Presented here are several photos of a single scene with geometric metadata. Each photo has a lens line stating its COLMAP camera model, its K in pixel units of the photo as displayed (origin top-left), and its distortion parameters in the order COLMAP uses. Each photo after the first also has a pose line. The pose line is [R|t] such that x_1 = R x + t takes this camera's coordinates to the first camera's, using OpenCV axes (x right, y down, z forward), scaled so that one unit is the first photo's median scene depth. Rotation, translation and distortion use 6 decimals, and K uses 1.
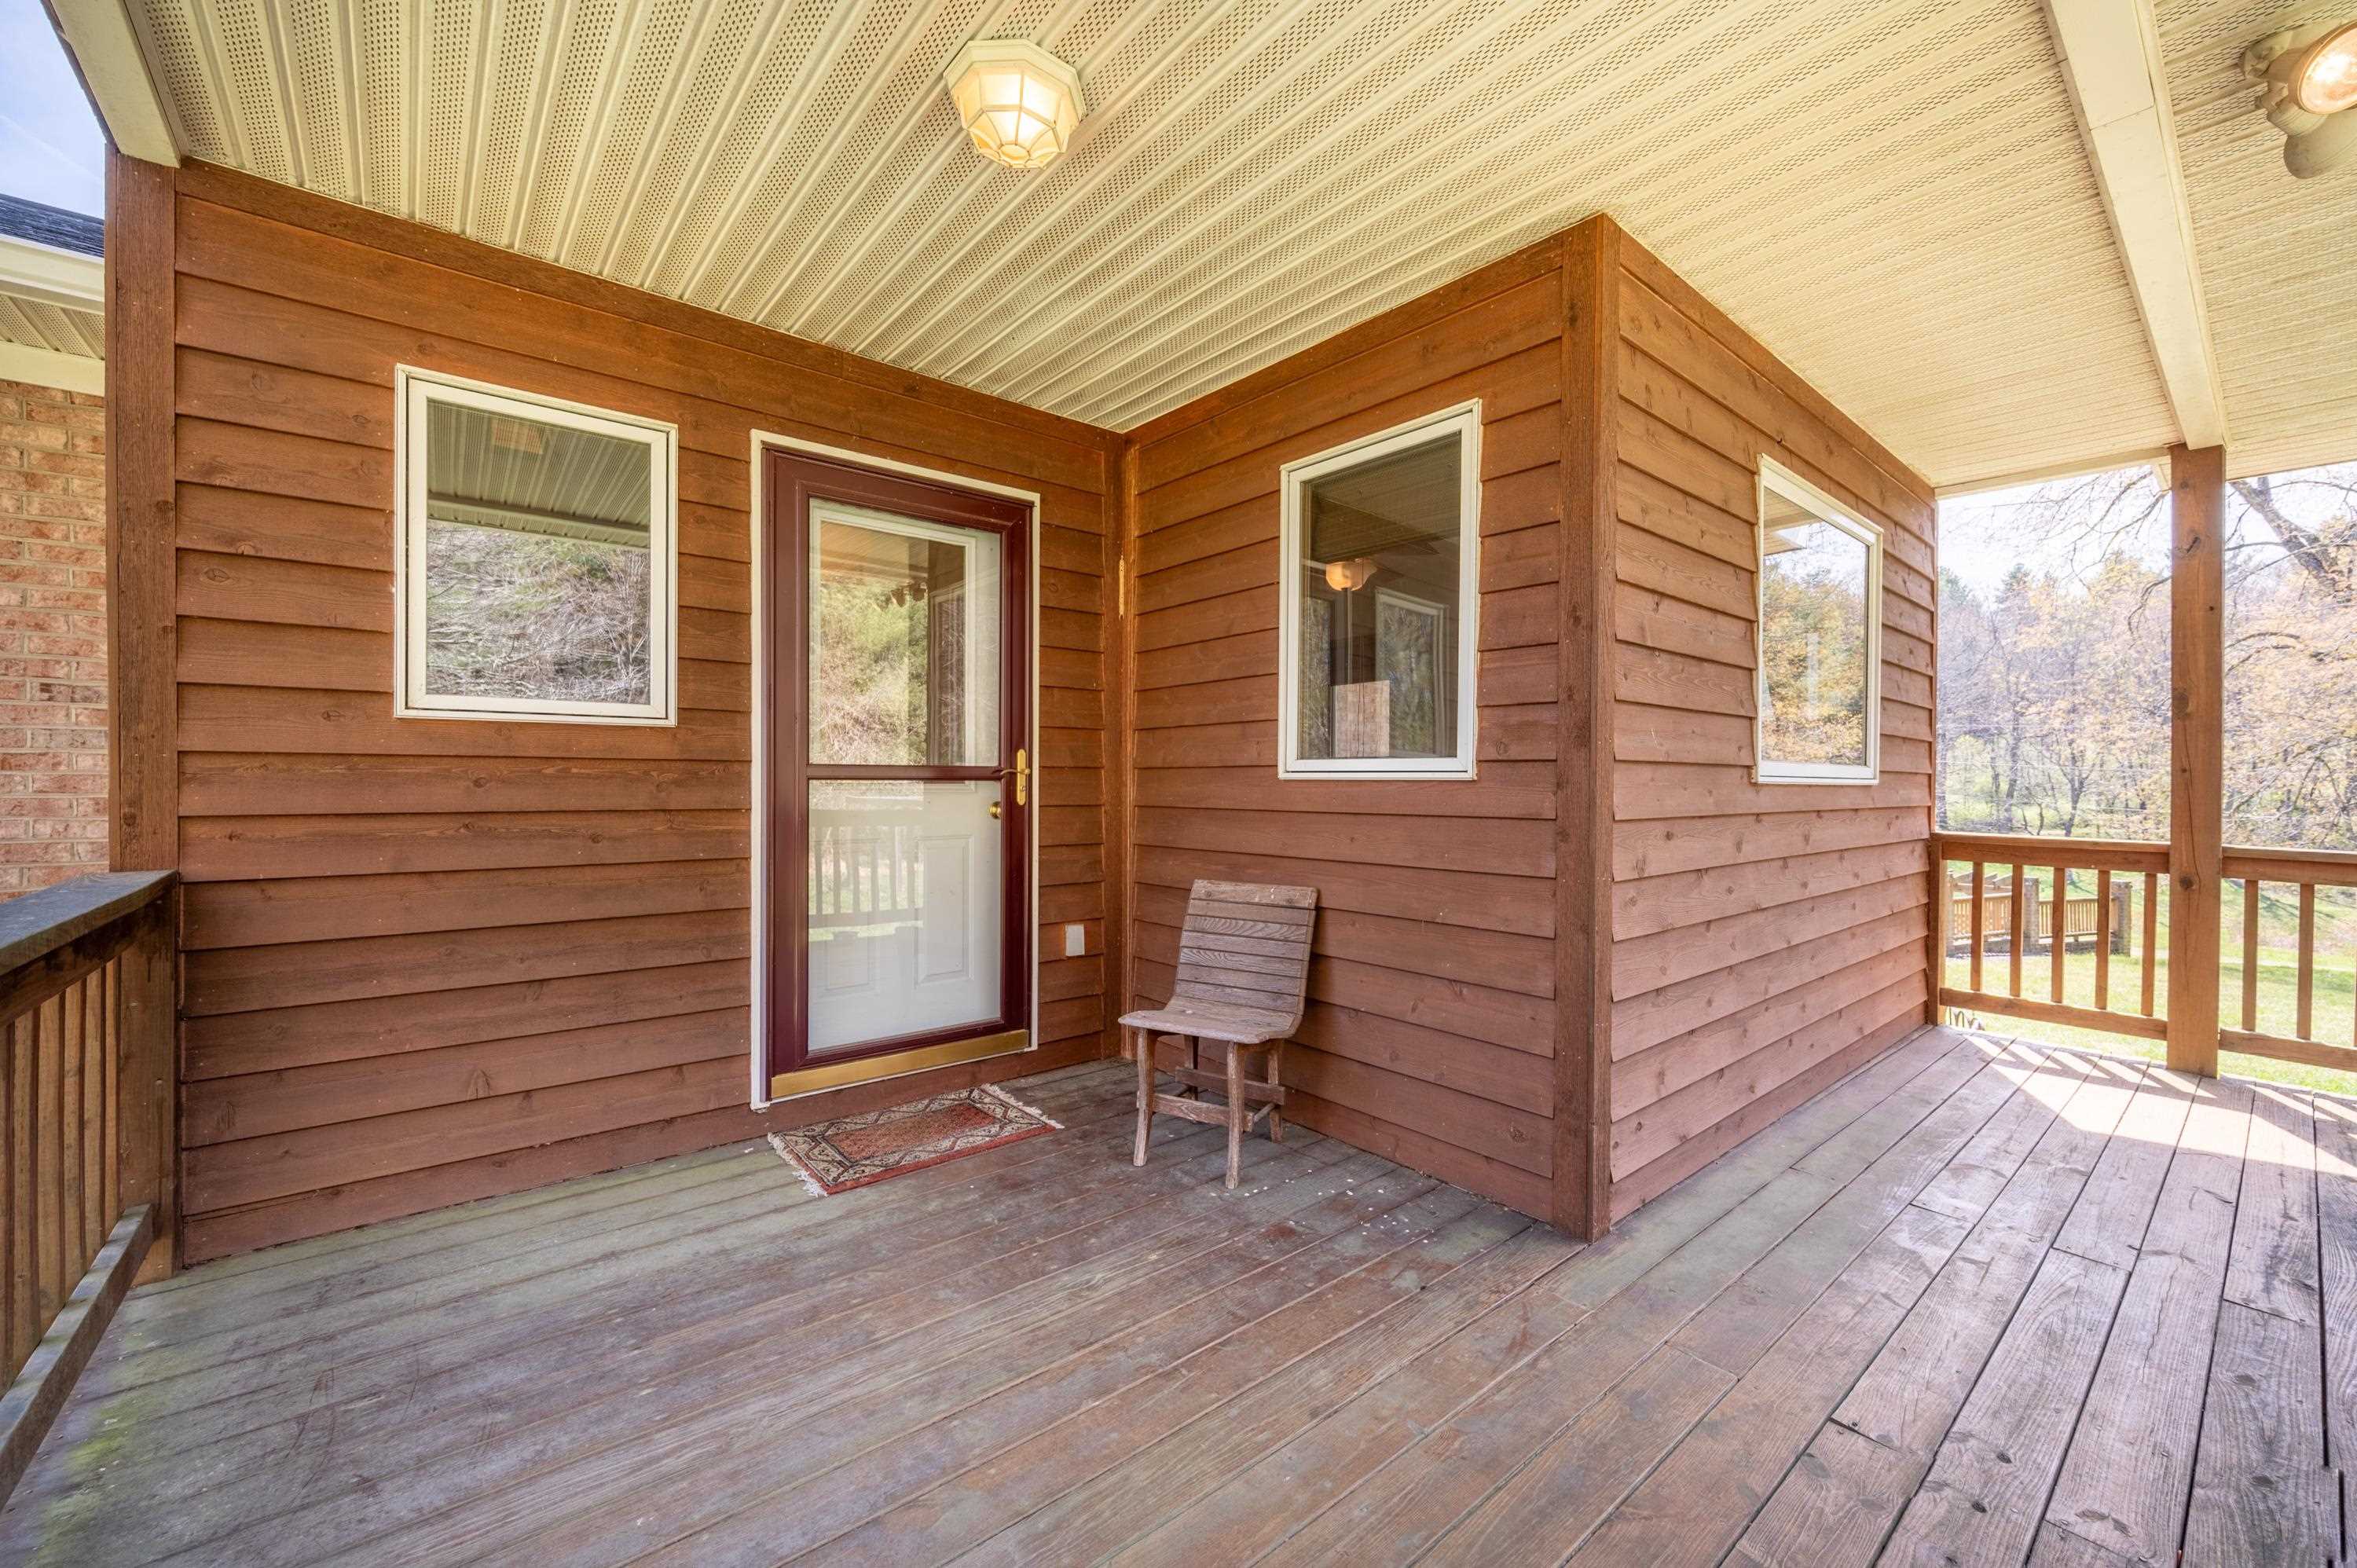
lens RADIAL K [[926.6, 0, 1180.5], [0, 926.6, 787.5], [0, 0, 1]] dist [-0.001130, -0.000722]
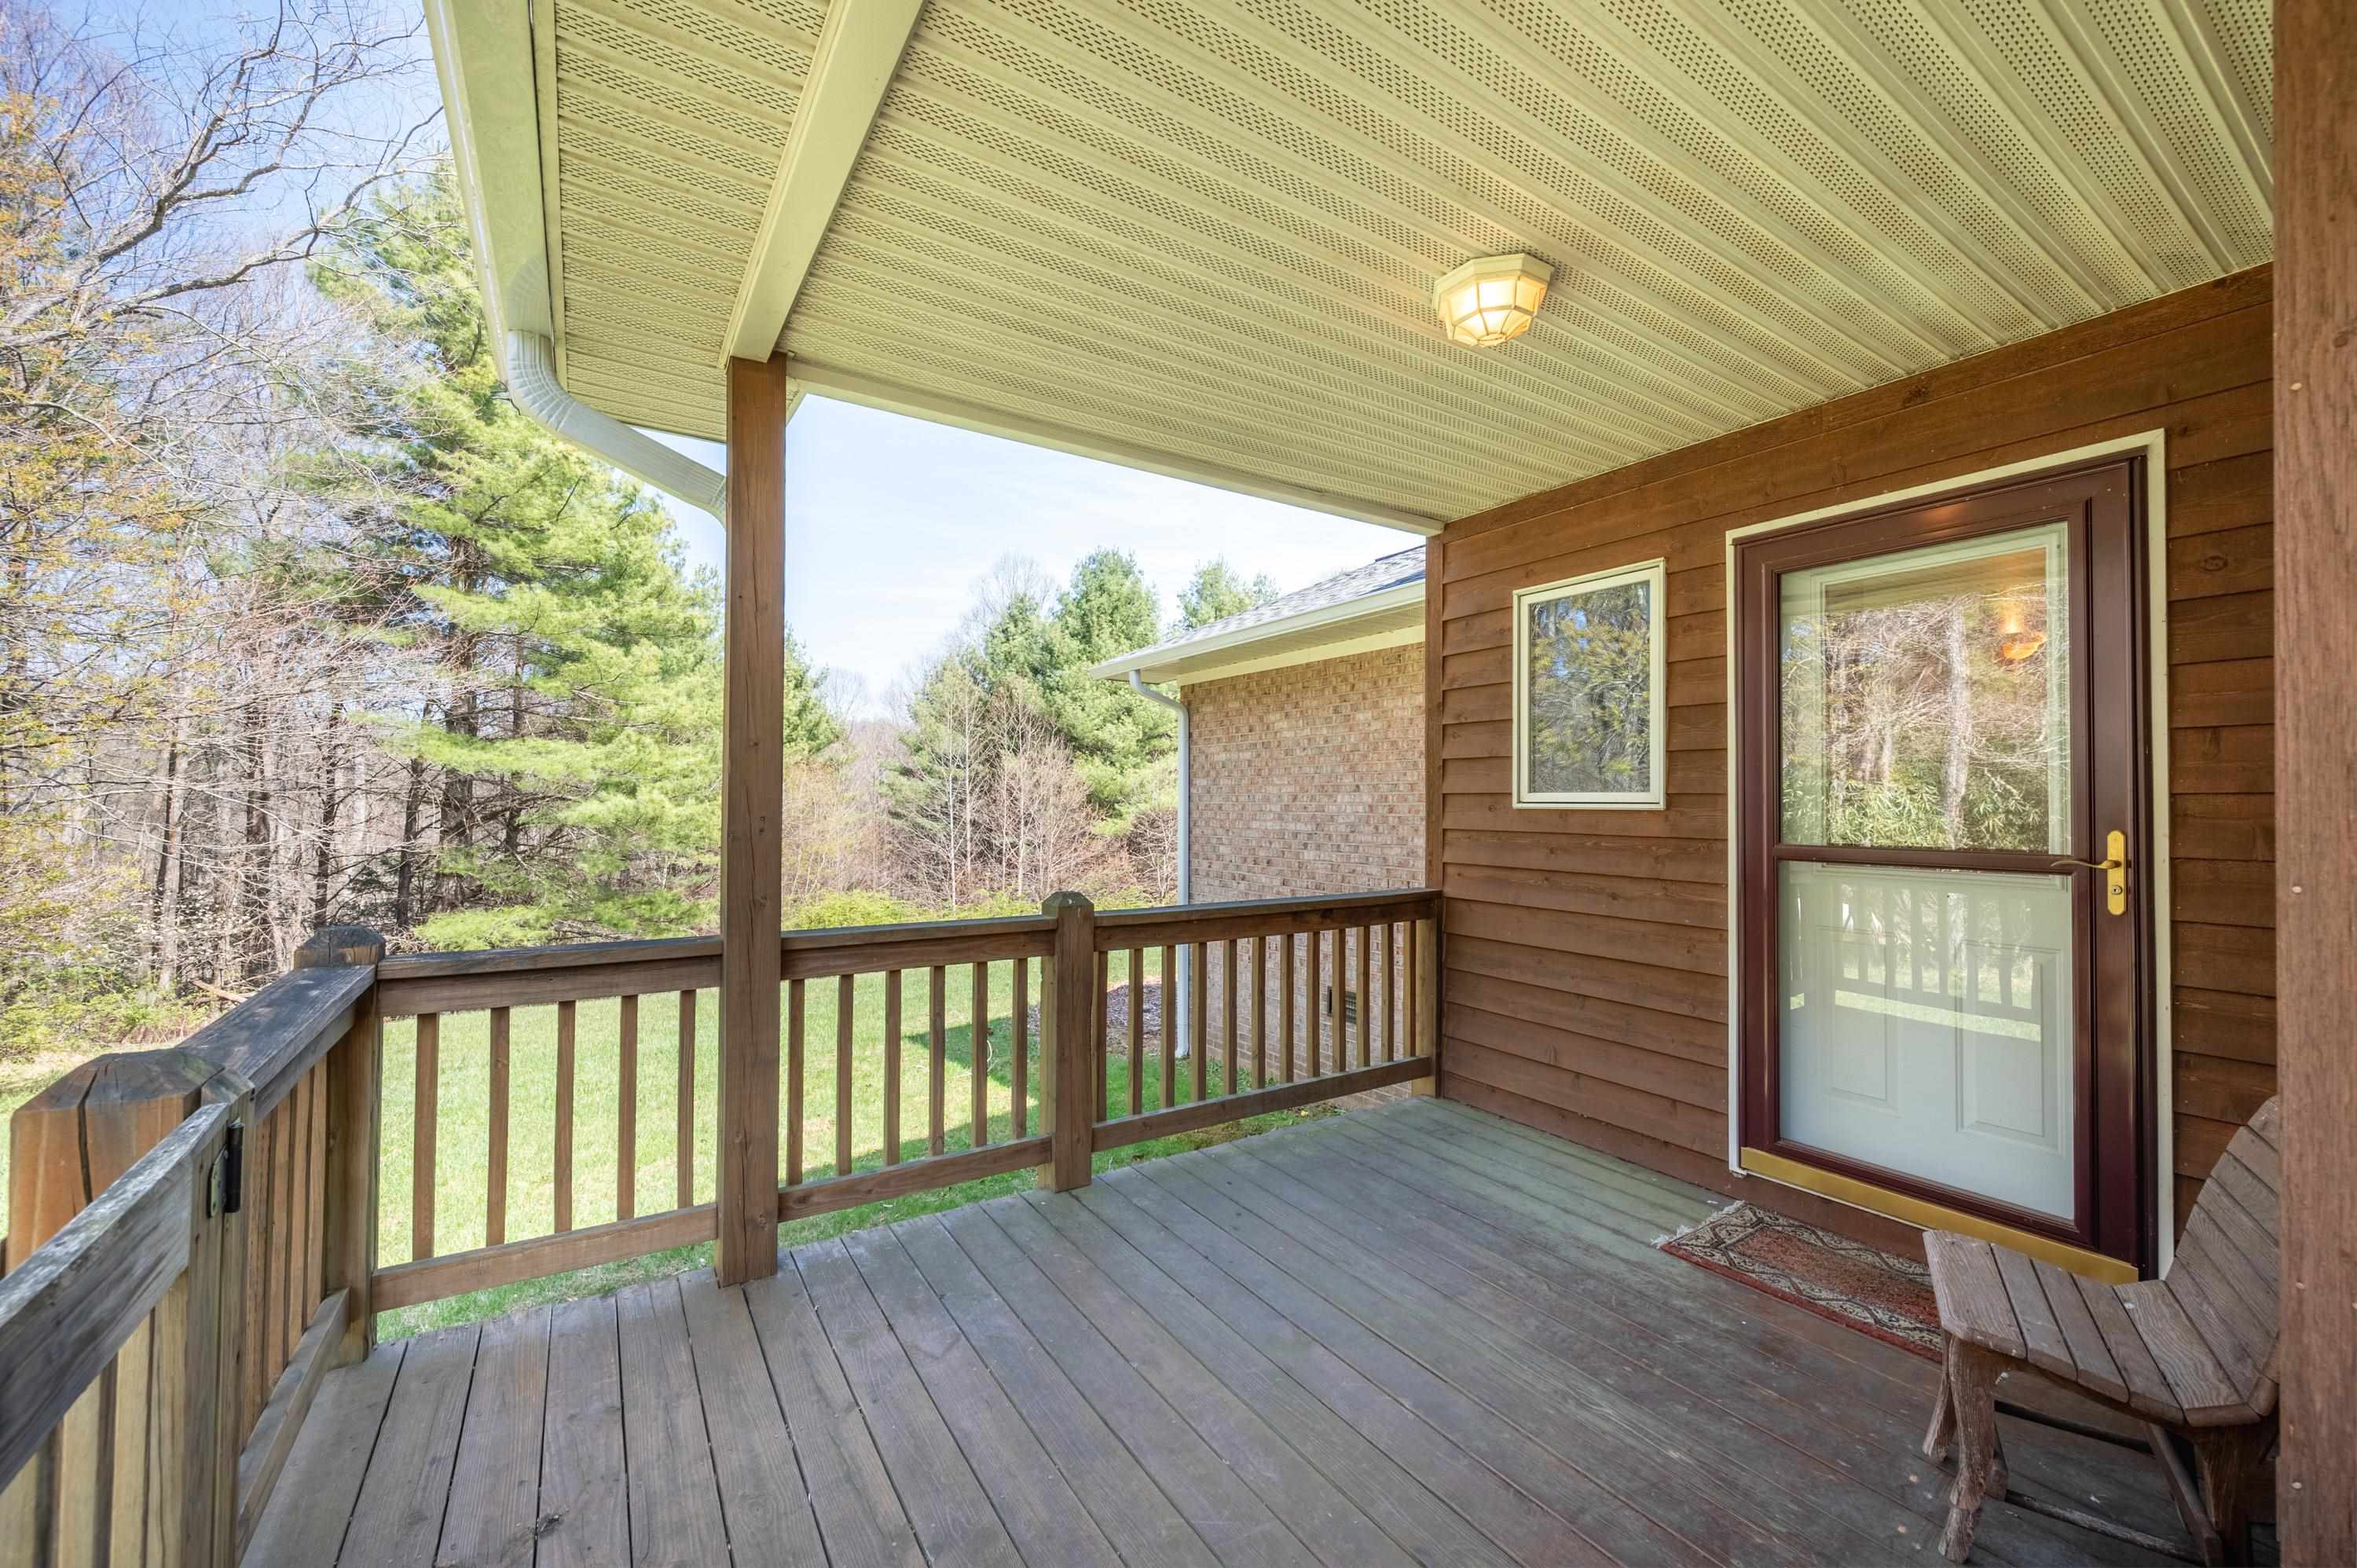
lens RADIAL K [[926.6, 0, 1180.5], [0, 926.6, 787.5], [0, 0, 1]] dist [-0.001130, -0.000722]
pose [[-0.119806, -0.019509, -0.992606, 0.748920], [-0.013630, 0.999745, -0.018004, -0.068169], [0.992704, 0.011373, -0.120041, 0.555977]]
